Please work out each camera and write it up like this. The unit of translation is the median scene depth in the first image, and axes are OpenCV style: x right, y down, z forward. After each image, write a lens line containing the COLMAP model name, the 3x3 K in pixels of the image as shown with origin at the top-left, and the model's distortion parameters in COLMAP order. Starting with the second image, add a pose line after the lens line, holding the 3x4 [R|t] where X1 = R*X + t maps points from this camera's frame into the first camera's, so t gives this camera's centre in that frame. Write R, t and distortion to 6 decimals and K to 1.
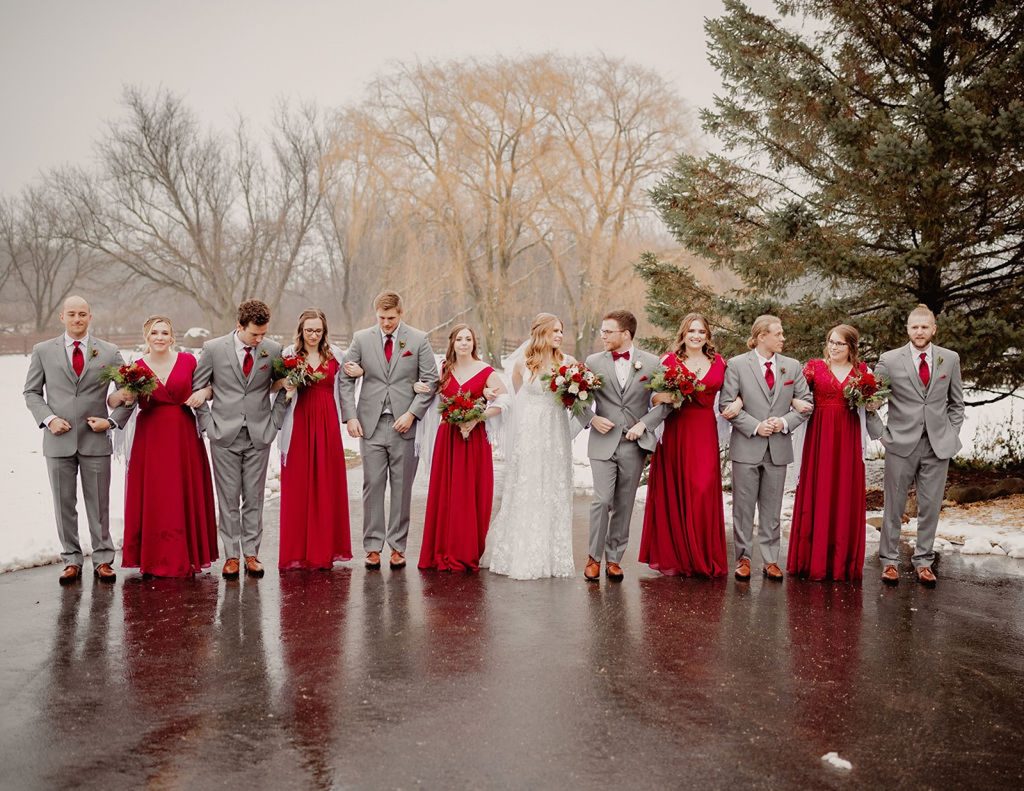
lens RADIAL K [[1508.8, 0, 560.9], [0, 1508.8, 416.7], [0, 0, 1]] dist [-0.008001, 0.051858]
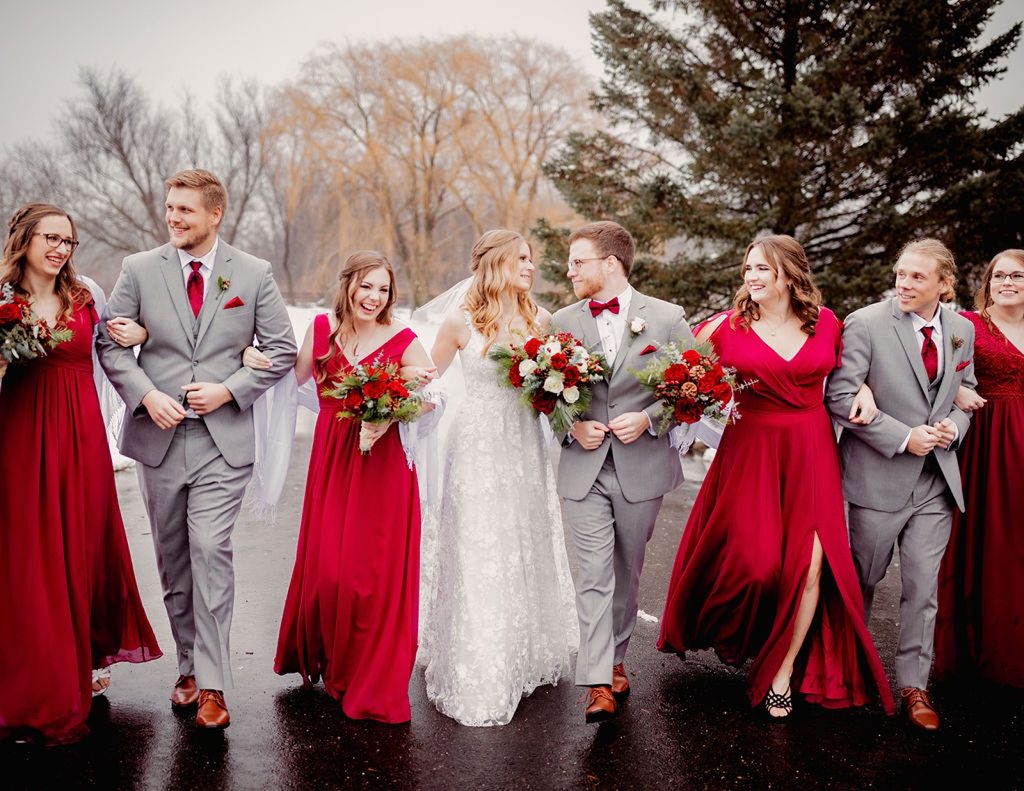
lens RADIAL K [[1519.6, 0, 556.7], [0, 1519.6, 409.5], [0, 0, 1]] dist [-0.007443, -0.005778]
pose [[0.999695, -0.013345, 0.020766, 0.030763], [0.012838, 0.999621, 0.024359, 0.006657], [-0.021083, -0.024085, 0.999488, -0.116866]]
